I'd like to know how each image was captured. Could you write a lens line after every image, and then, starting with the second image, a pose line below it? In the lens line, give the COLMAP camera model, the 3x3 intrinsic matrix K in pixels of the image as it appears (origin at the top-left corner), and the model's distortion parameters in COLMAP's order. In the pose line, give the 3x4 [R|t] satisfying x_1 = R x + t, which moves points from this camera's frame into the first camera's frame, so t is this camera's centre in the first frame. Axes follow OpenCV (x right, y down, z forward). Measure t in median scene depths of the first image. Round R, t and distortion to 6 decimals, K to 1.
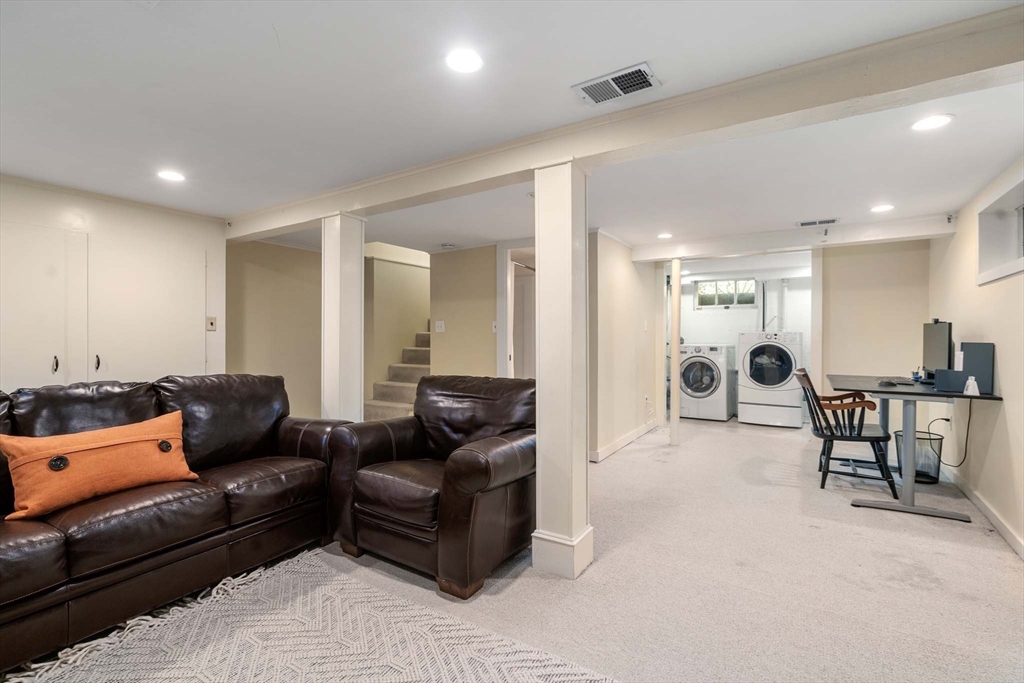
lens RADIAL K [[462.8, 0, 513.1], [0, 462.8, 332.4], [0, 0, 1]] dist [-0.002602, -0.000625]
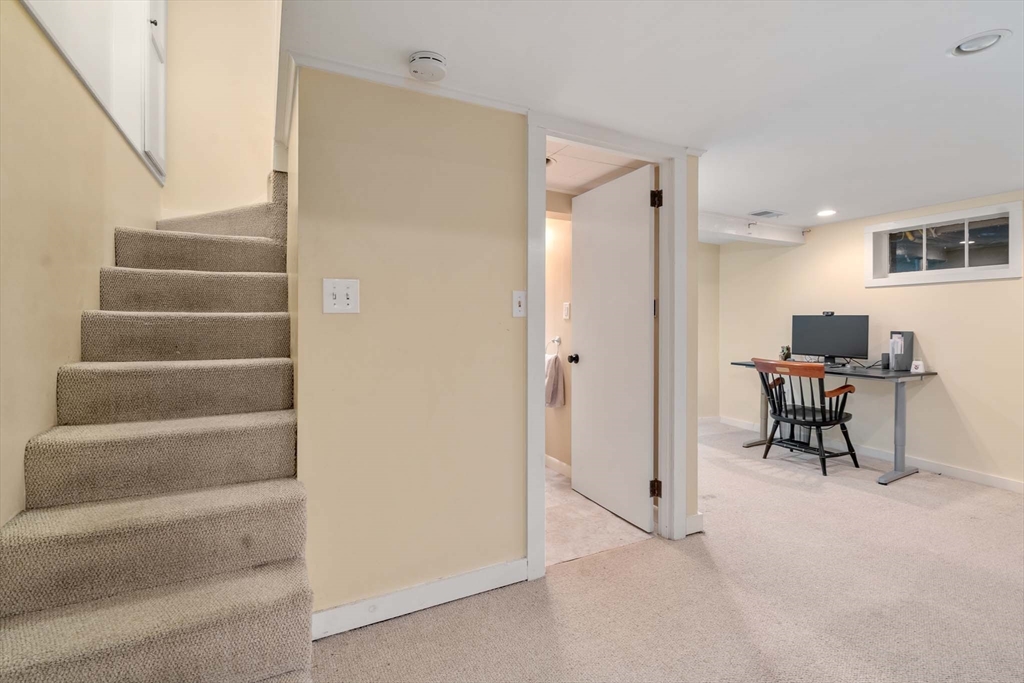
lens RADIAL K [[462.8, 0, 513.1], [0, 462.8, 332.4], [0, 0, 1]] dist [-0.002602, -0.000625]
pose [[0.496151, -0.002478, 0.868232, -0.579029], [-0.009443, 0.999921, 0.008250, 0.014413], [-0.868185, -0.012292, 0.496089, 1.101422]]
